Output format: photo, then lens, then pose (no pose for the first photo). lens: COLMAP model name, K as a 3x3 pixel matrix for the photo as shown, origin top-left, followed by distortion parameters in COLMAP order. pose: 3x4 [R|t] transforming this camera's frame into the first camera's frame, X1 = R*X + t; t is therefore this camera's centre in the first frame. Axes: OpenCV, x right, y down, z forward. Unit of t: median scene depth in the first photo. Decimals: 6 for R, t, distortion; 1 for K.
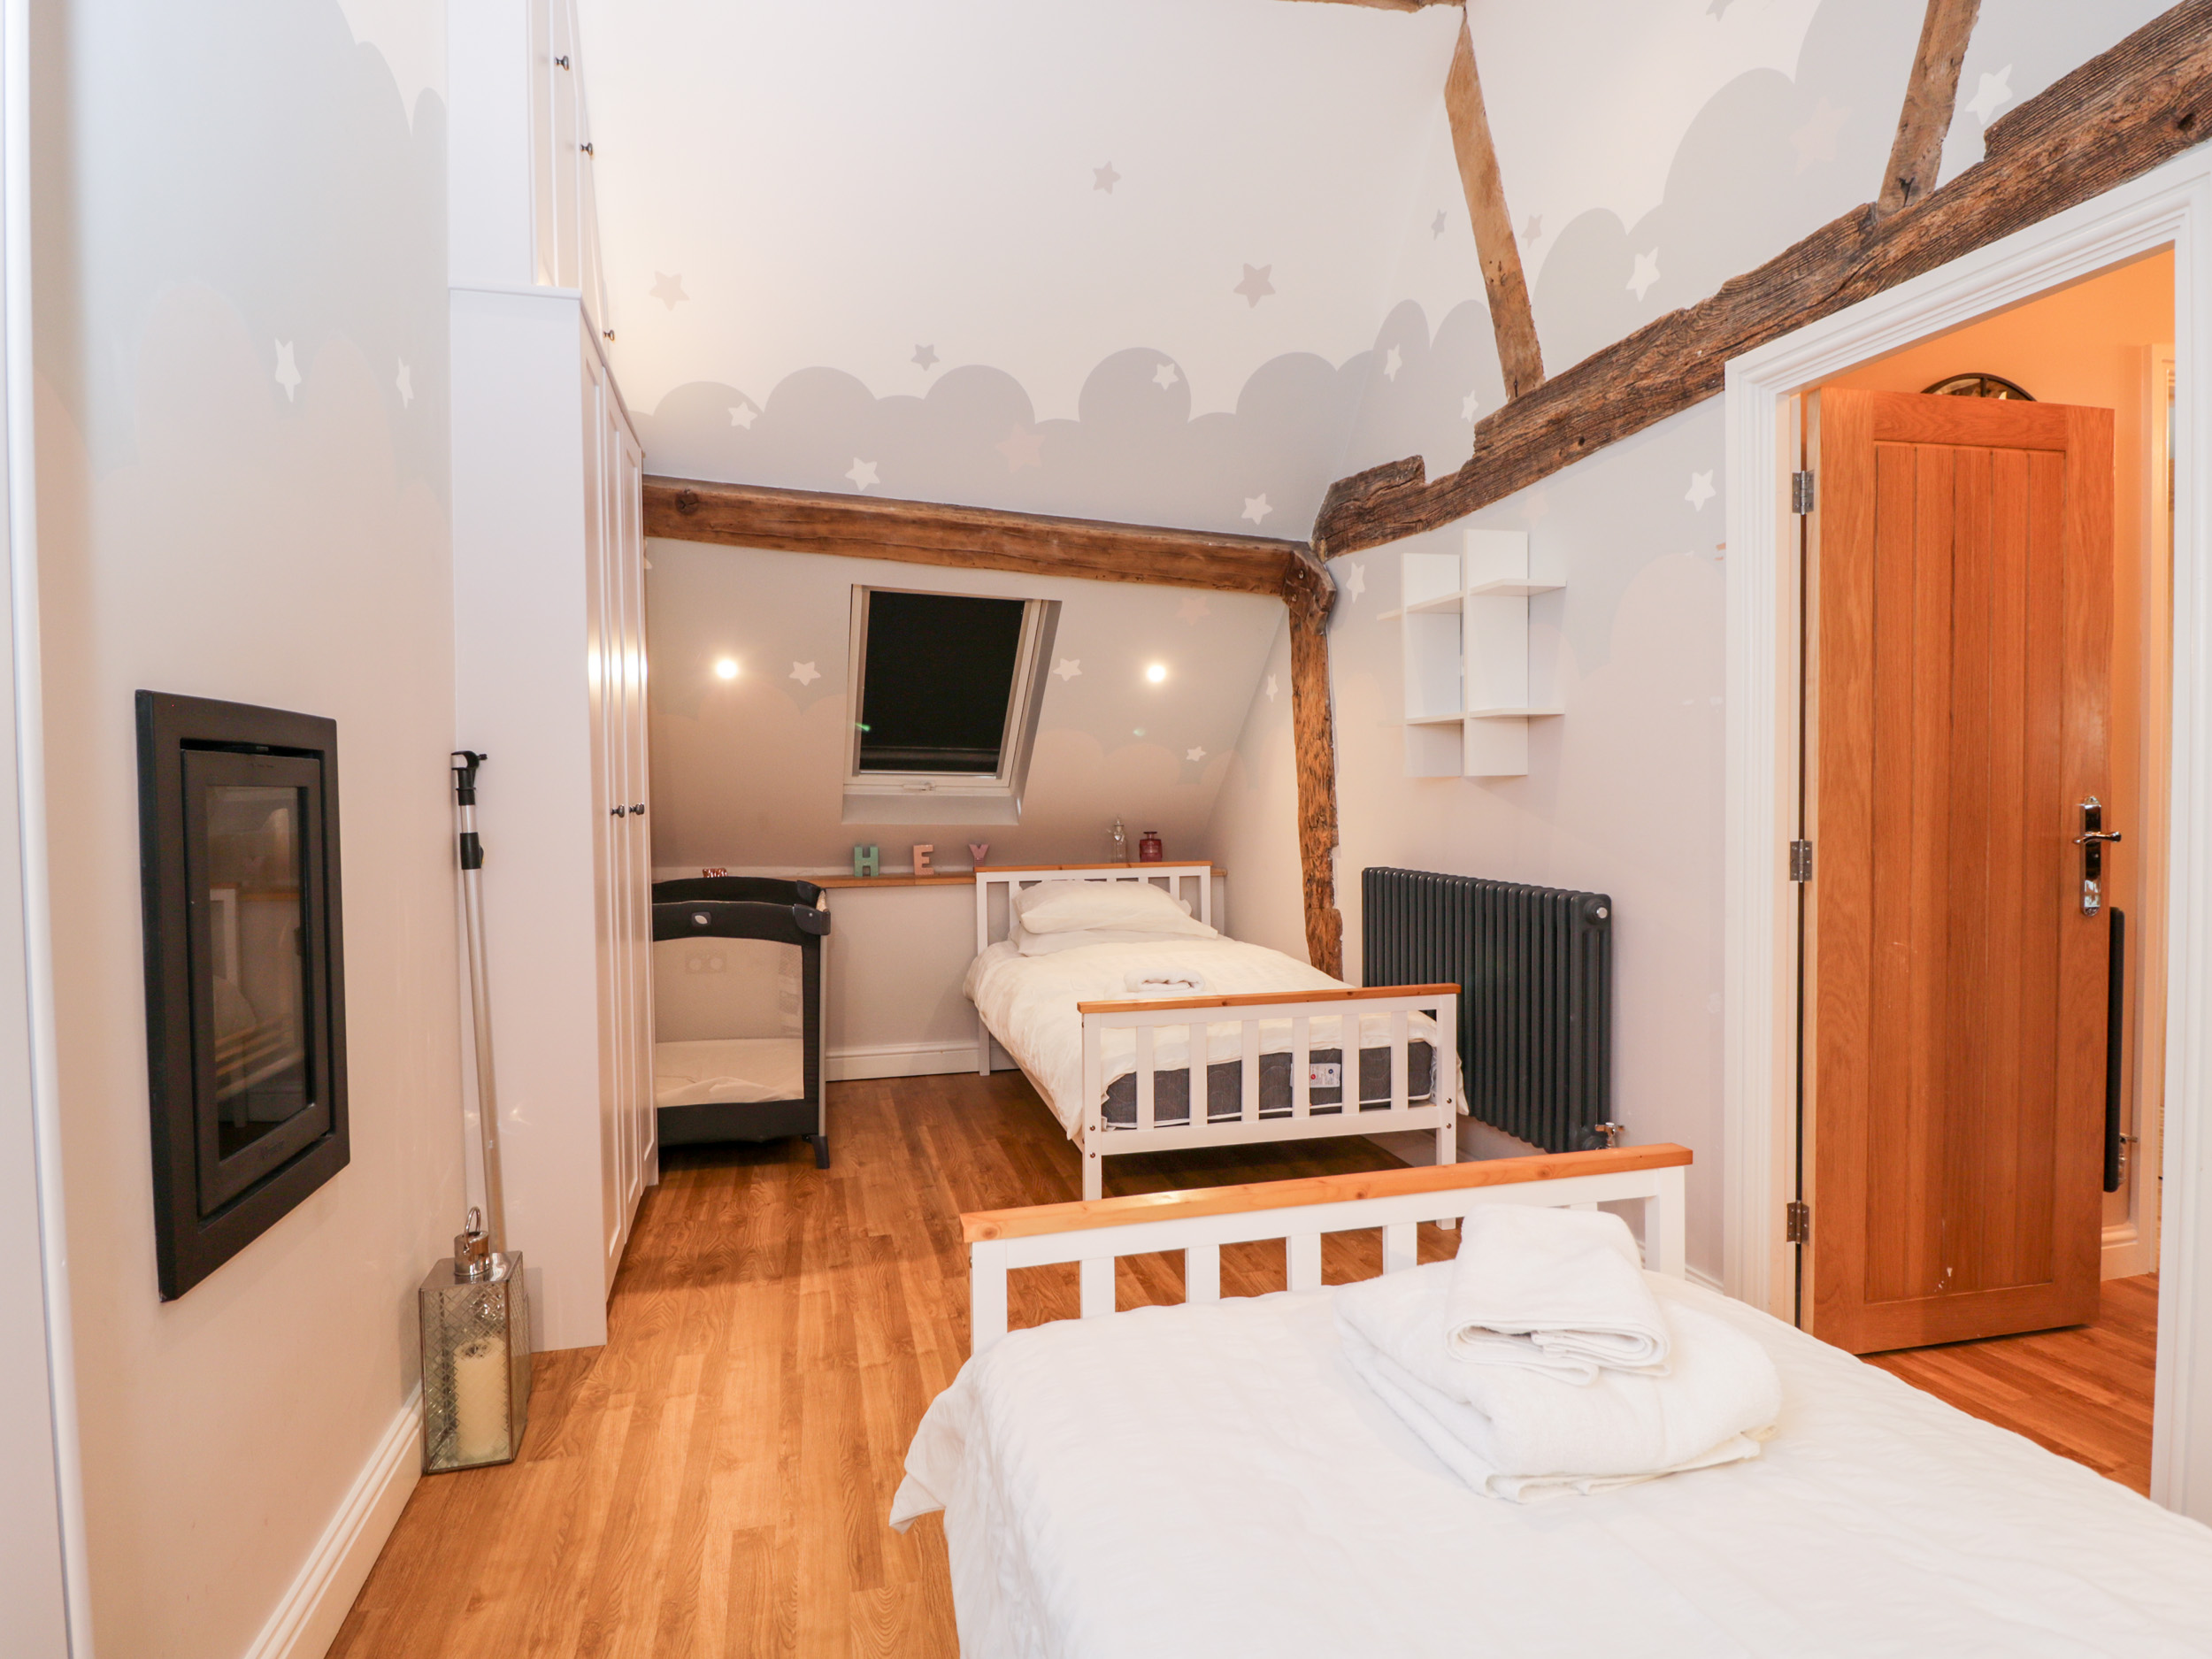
lens RADIAL K [[1265.9, 0, 1099.1], [0, 1265.9, 831.3], [0, 0, 1]] dist [-0.013197, -0.003944]
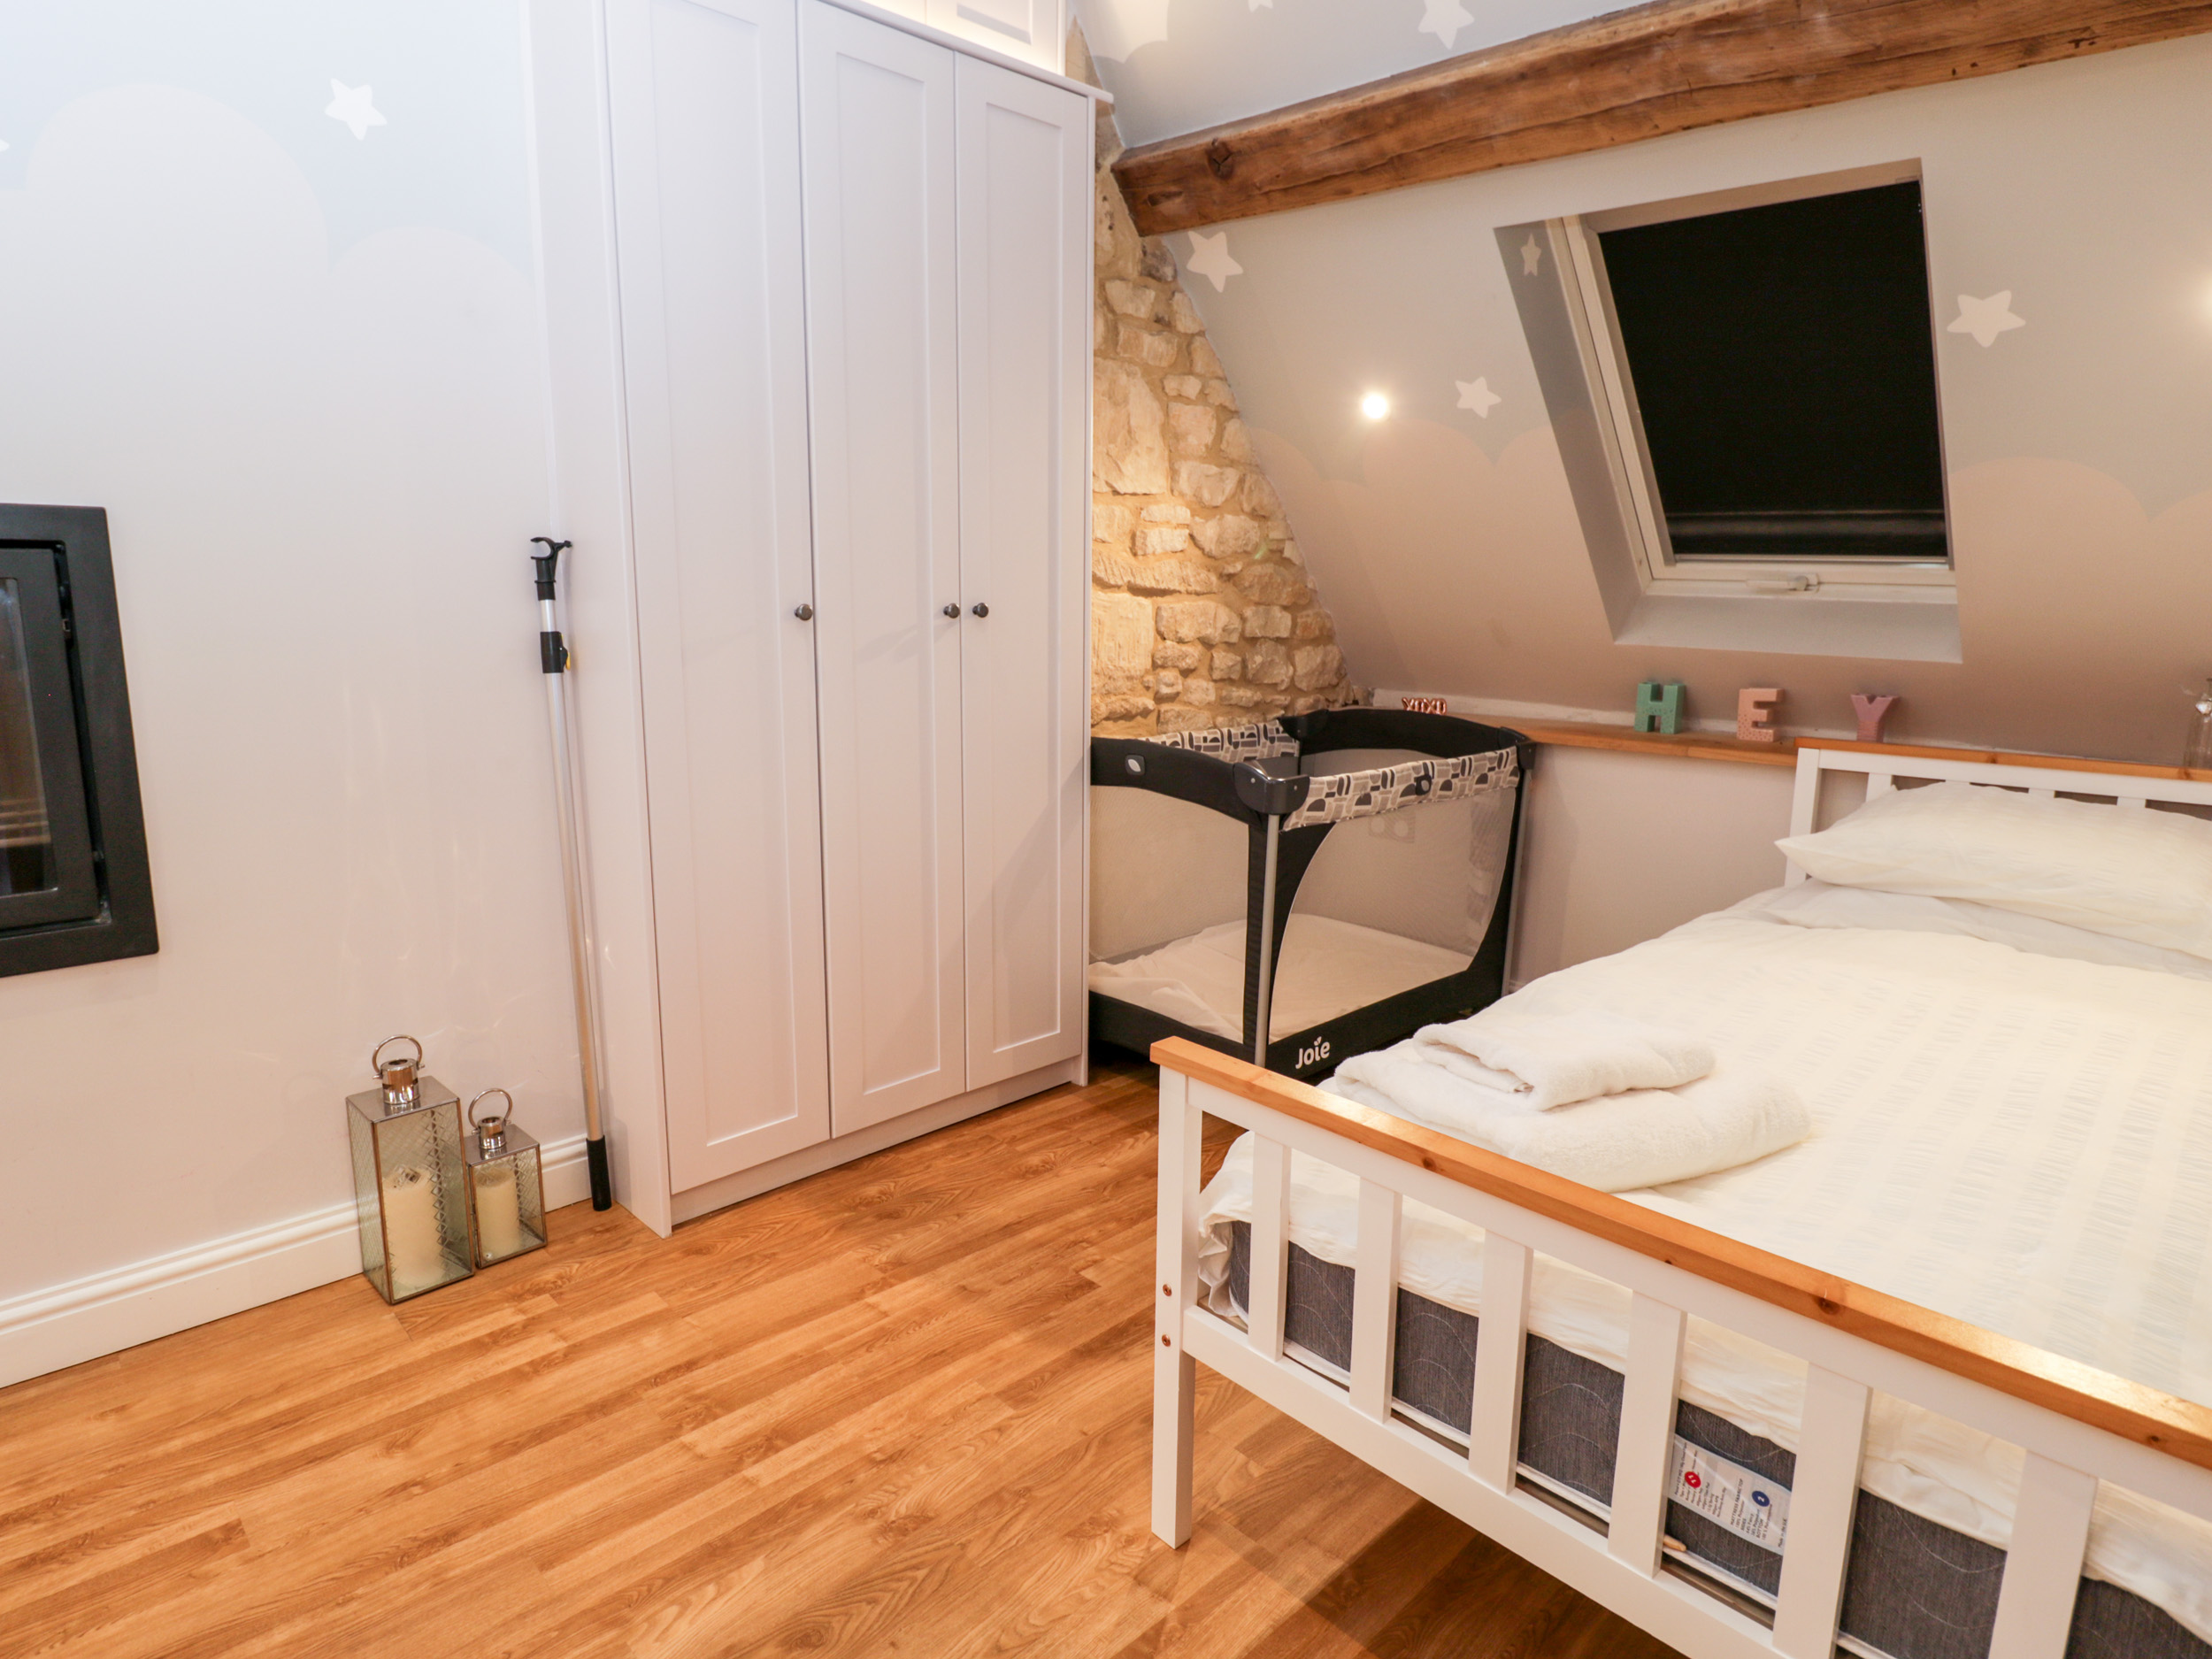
lens RADIAL K [[1265.9, 0, 1105.9], [0, 1265.9, 829.6], [0, 0, 1]] dist [-0.013197, -0.003944]
pose [[0.441519, 0.176801, -0.879660, 0.359740], [-0.035982, 0.983094, 0.179530, -0.026565], [0.896530, -0.047614, 0.440417, 0.720399]]
